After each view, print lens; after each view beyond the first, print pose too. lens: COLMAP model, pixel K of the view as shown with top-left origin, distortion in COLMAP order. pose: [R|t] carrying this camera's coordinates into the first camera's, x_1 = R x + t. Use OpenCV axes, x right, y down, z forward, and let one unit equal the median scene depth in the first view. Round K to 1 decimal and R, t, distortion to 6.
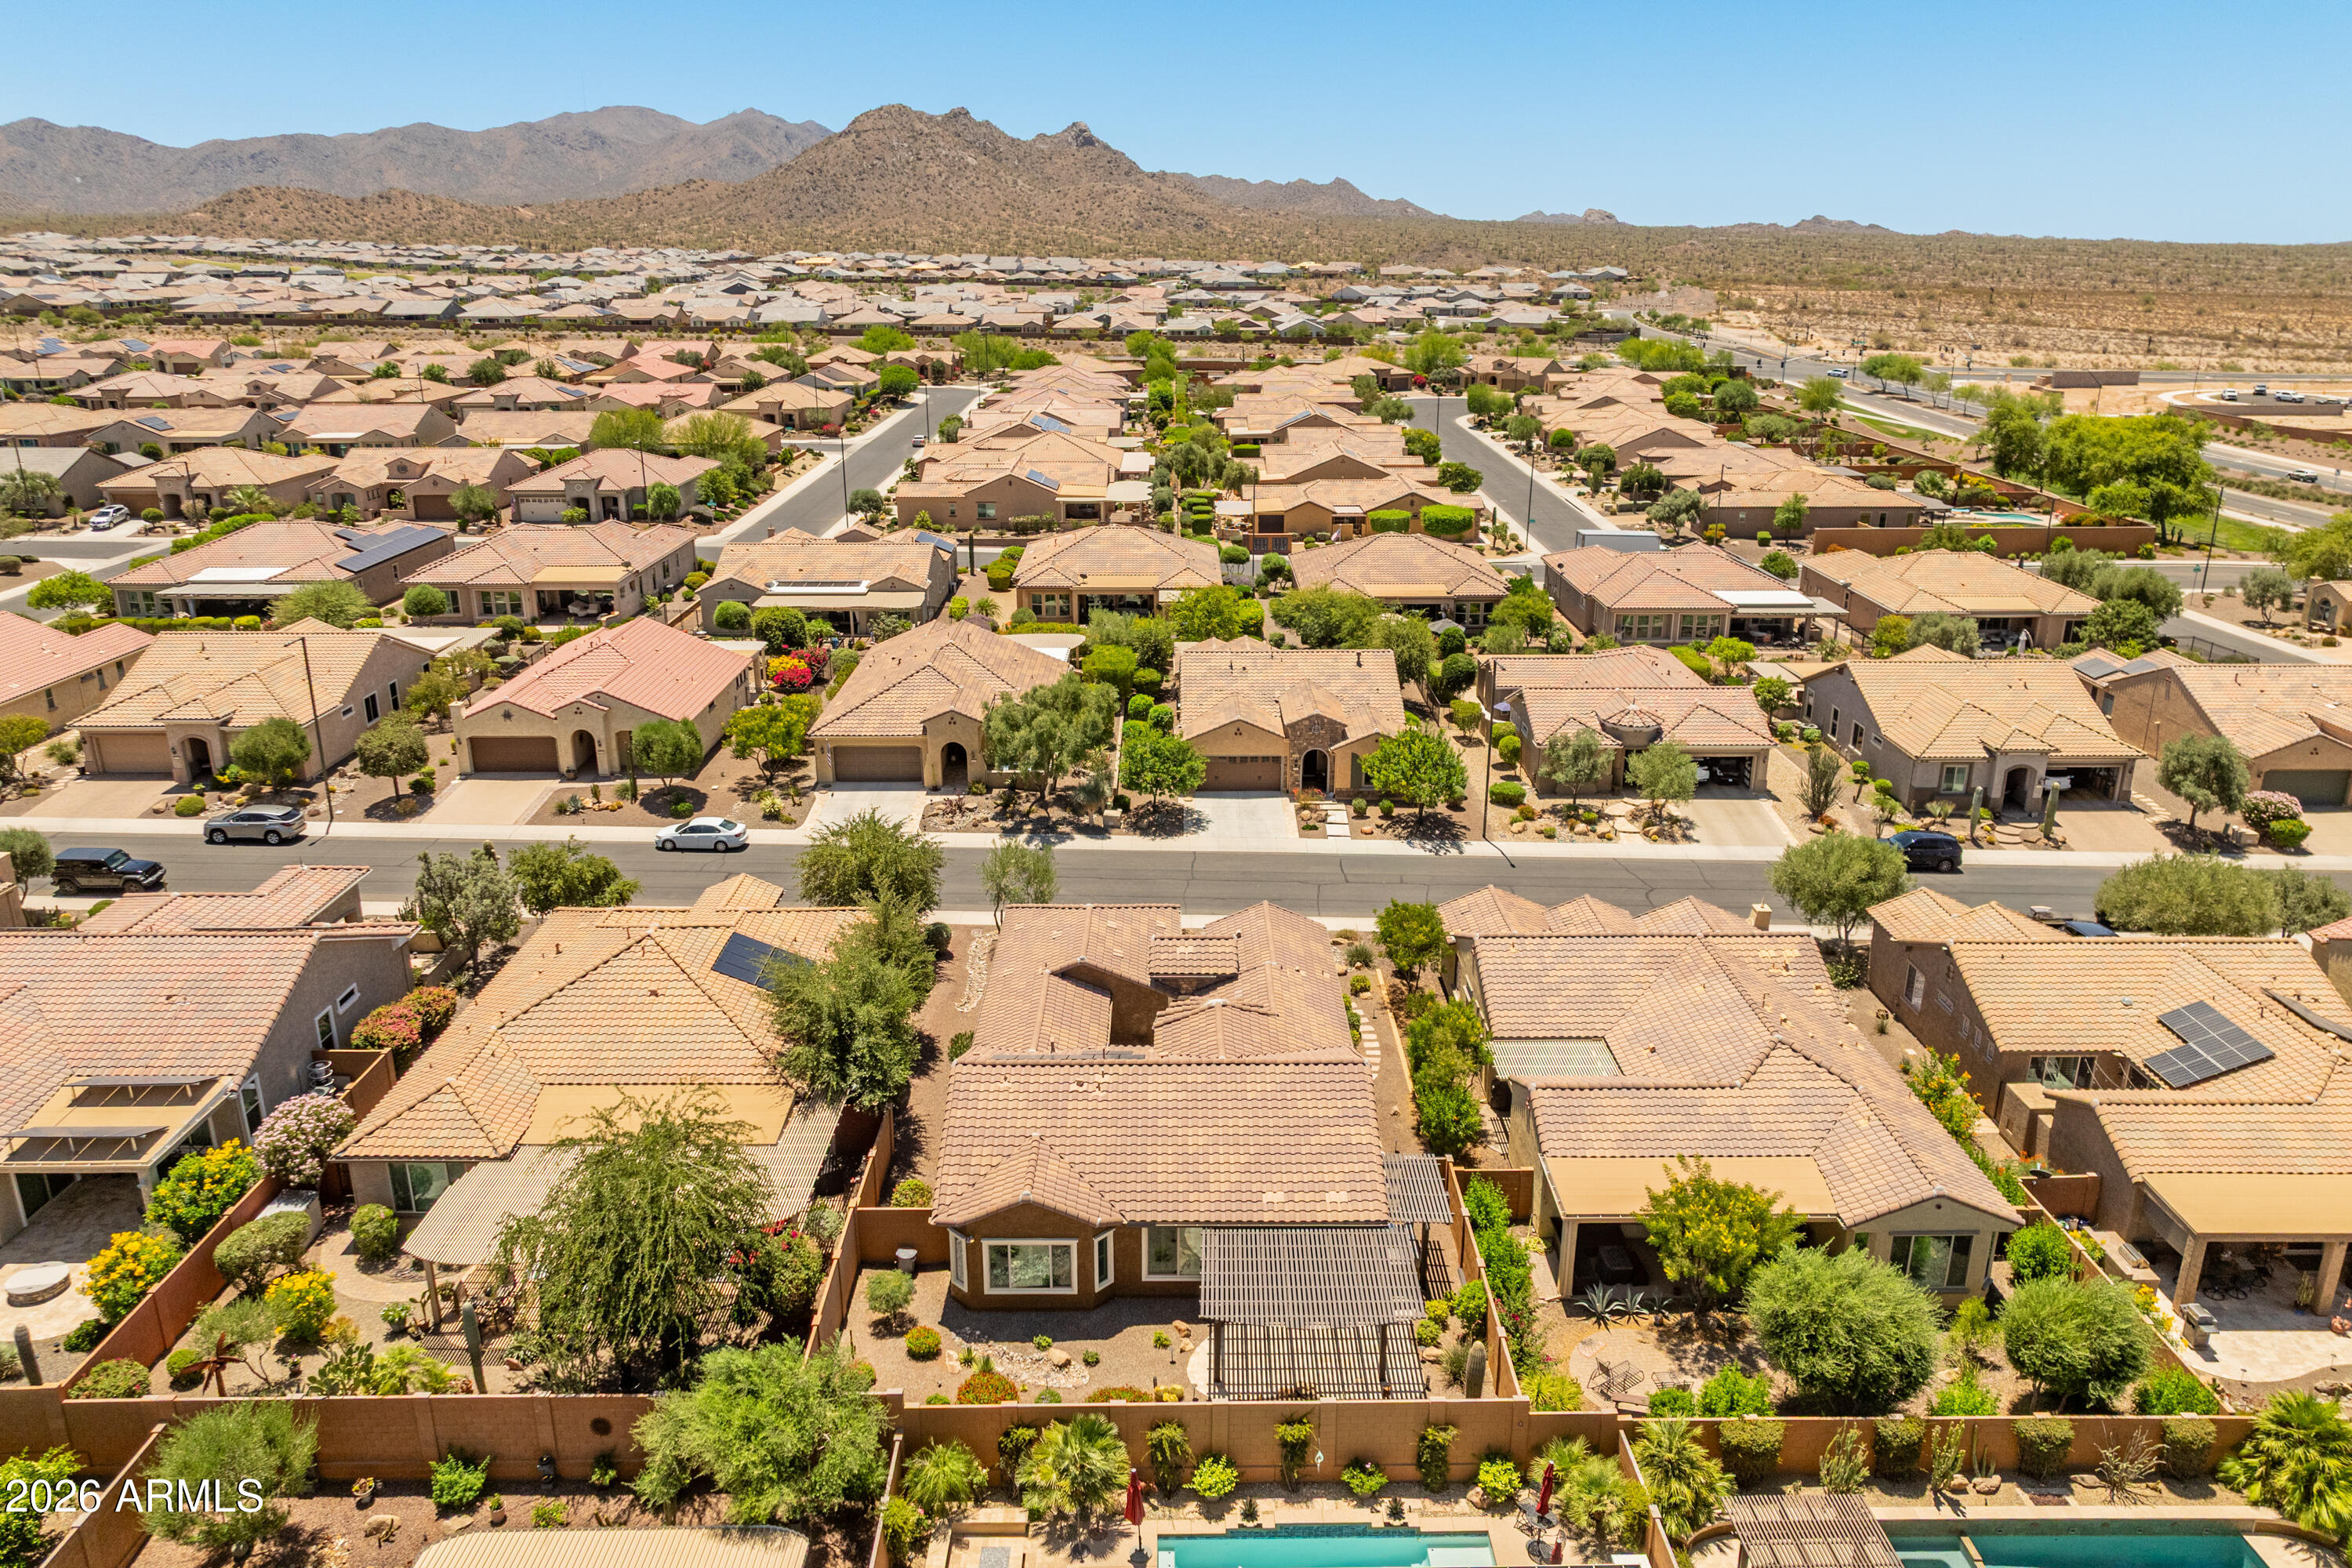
lens RADIAL K [[1646.3, 0, 1180.4], [0, 1646.3, 786.8], [0, 0, 1]] dist [-0.012842, 0.012184]
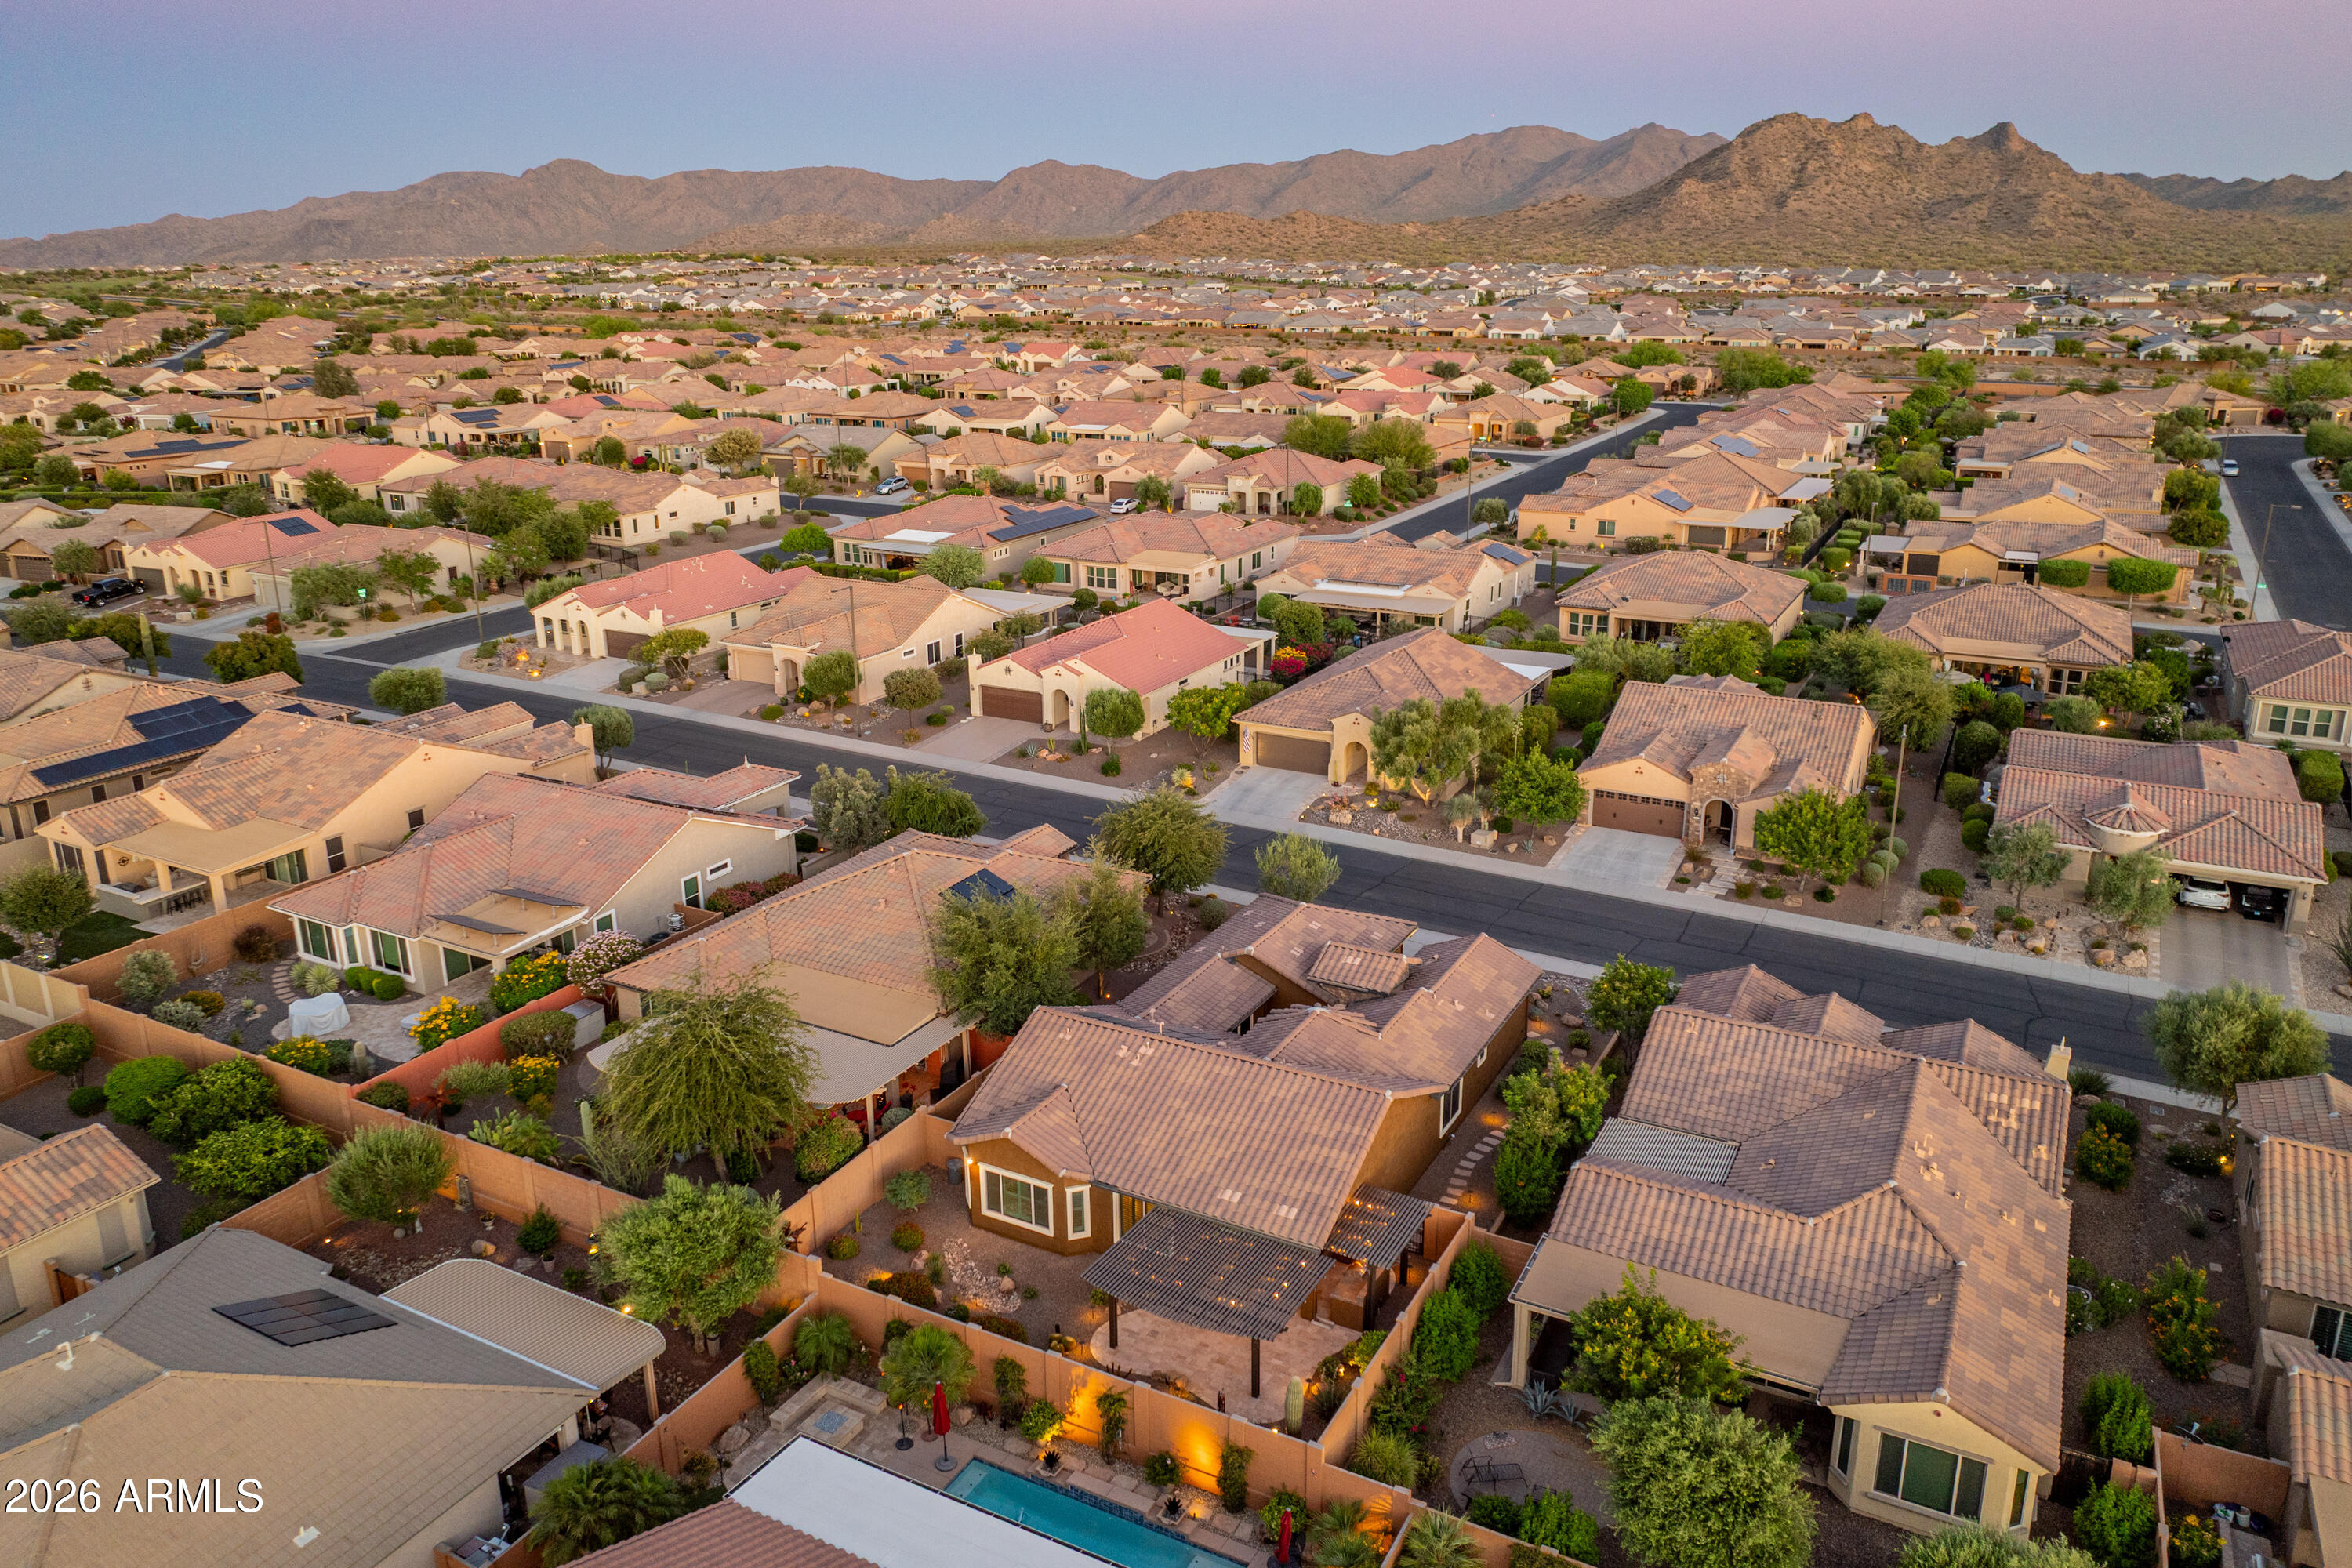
lens RADIAL K [[1646.3, 0, 1167.6], [0, 1646.3, 736.1], [0, 0, 1]] dist [-0.012842, 0.012184]
pose [[0.872388, 0.127351, -0.471934, 0.245780], [-0.143910, 0.989590, 0.001017, -0.014639], [0.467151, 0.067029, 0.881633, 0.033150]]
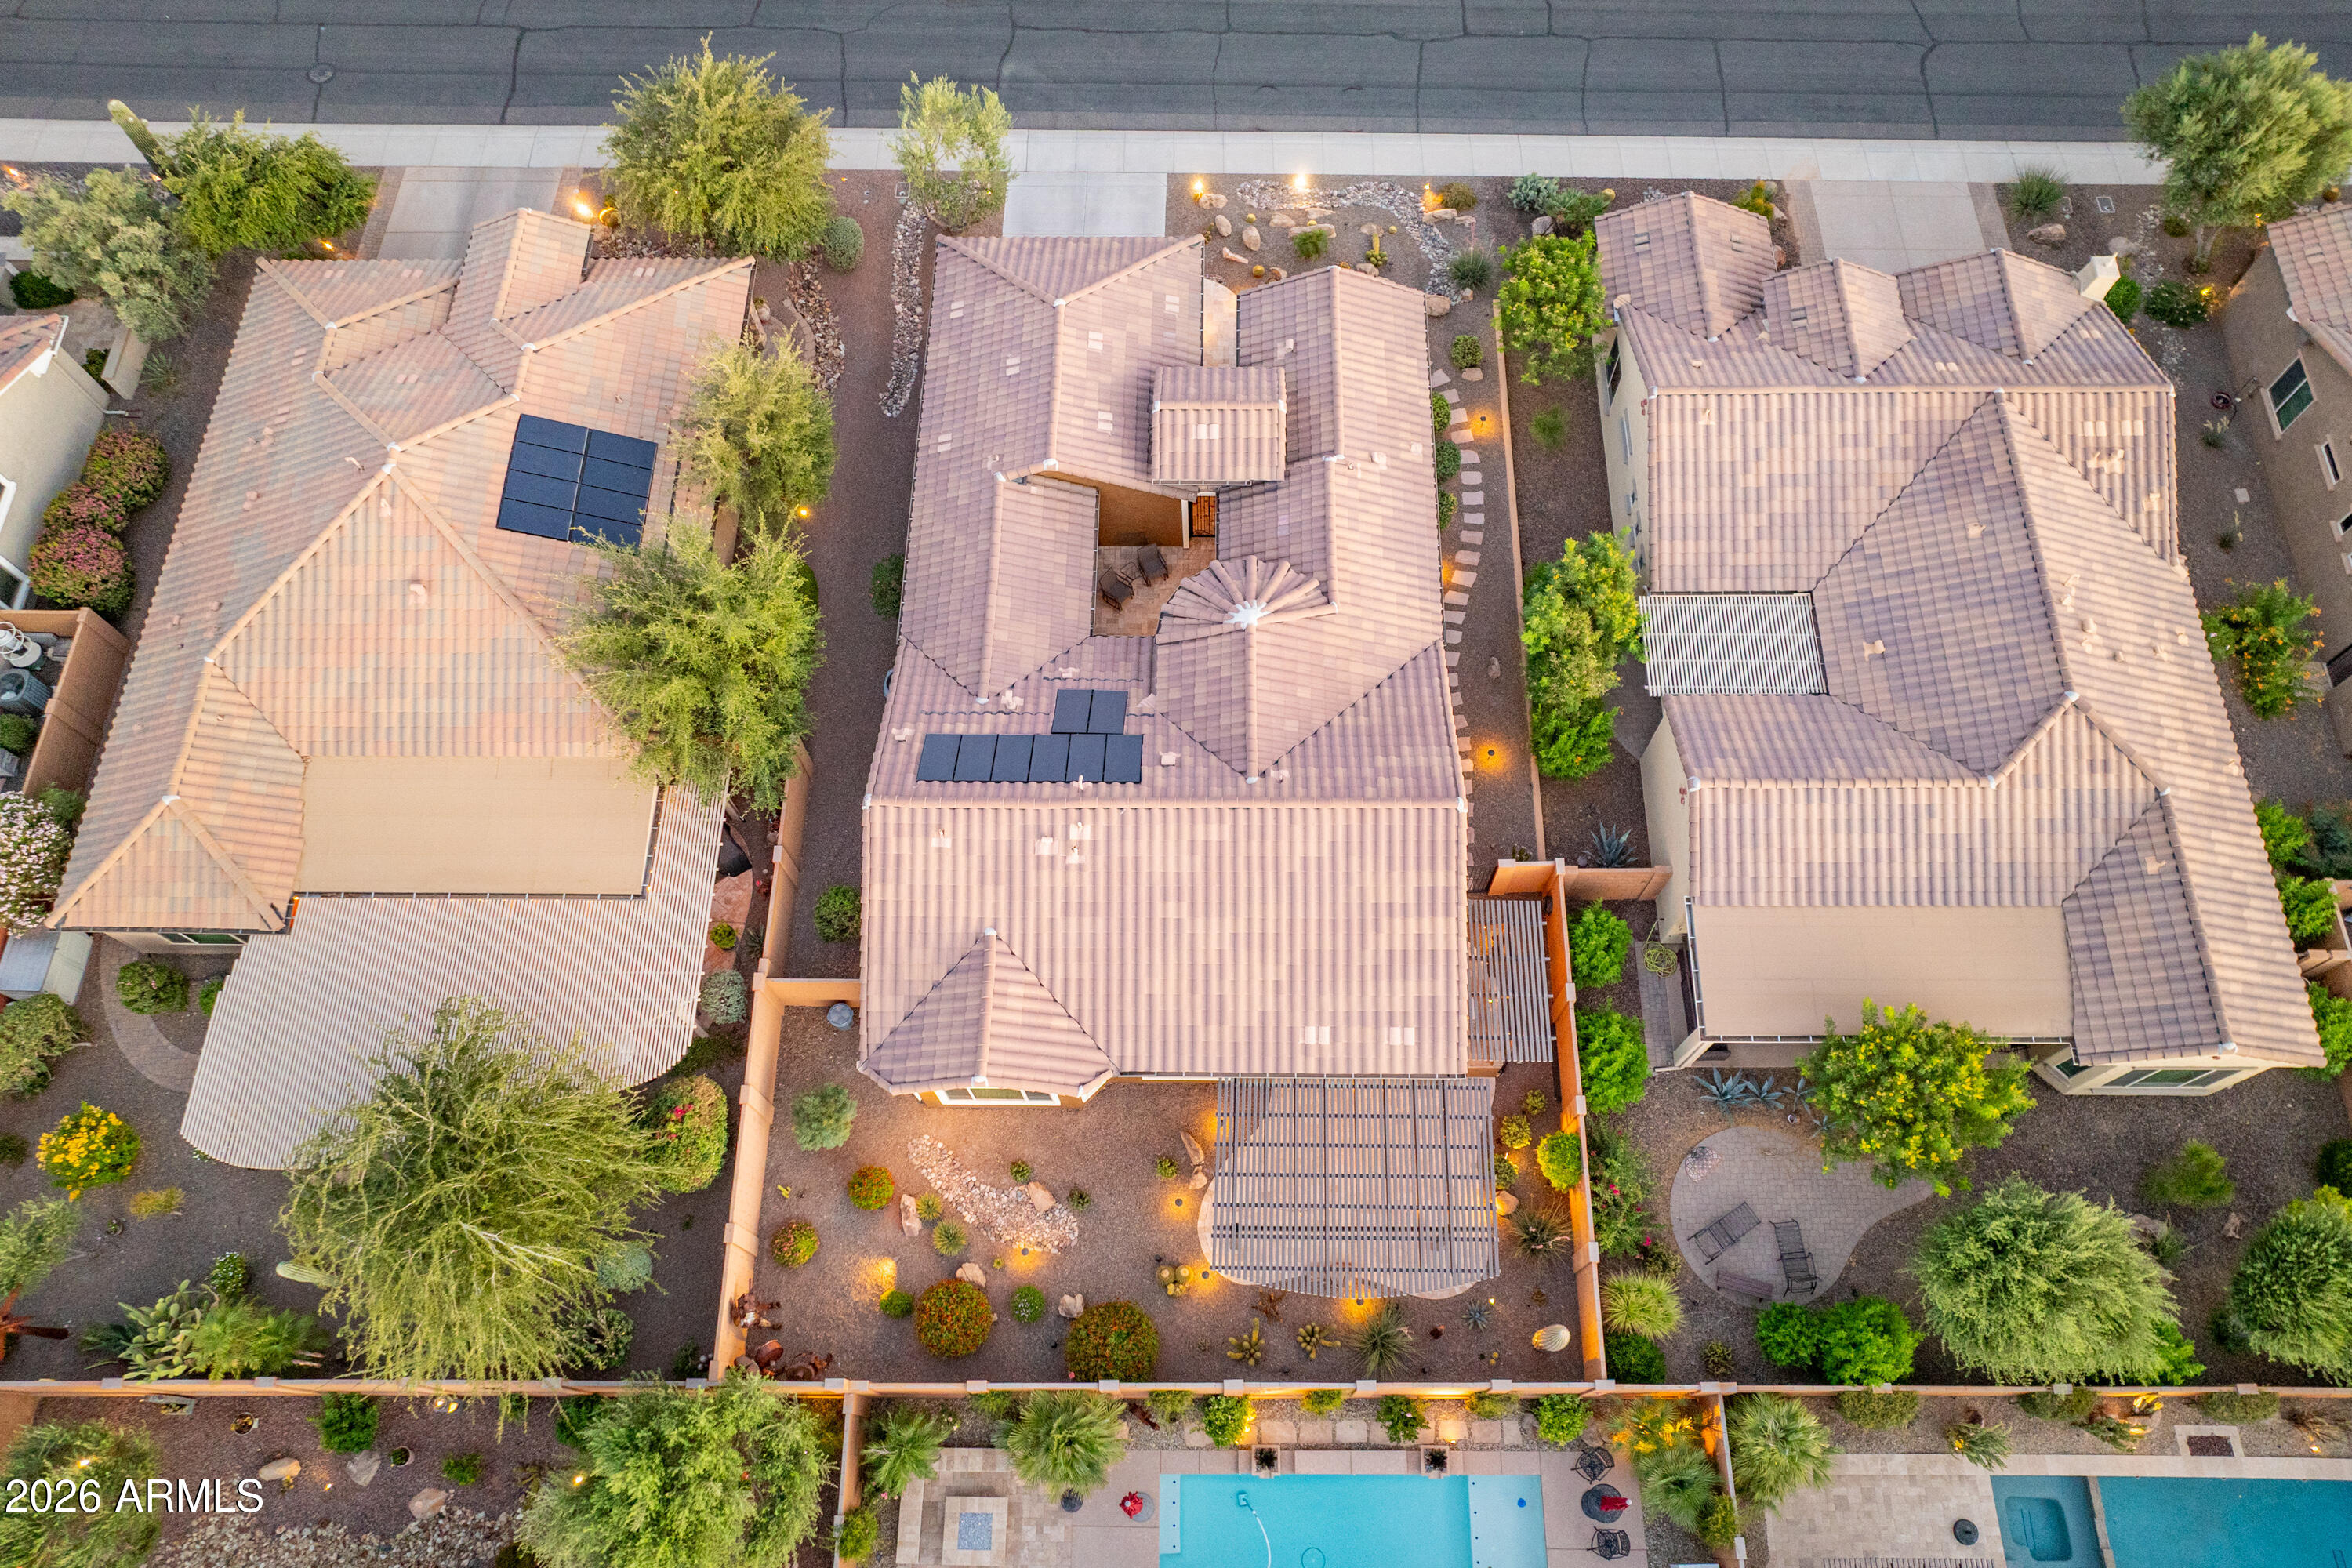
lens RADIAL K [[1646.3, 0, 1188.4], [0, 1646.3, 787.2], [0, 0, 1]] dist [-0.012842, 0.012184]
pose [[0.999691, 0.007568, -0.023673, 0.008499], [0.012193, 0.680635, 0.732521, -0.194996], [0.021656, -0.732583, 0.680333, 0.301835]]
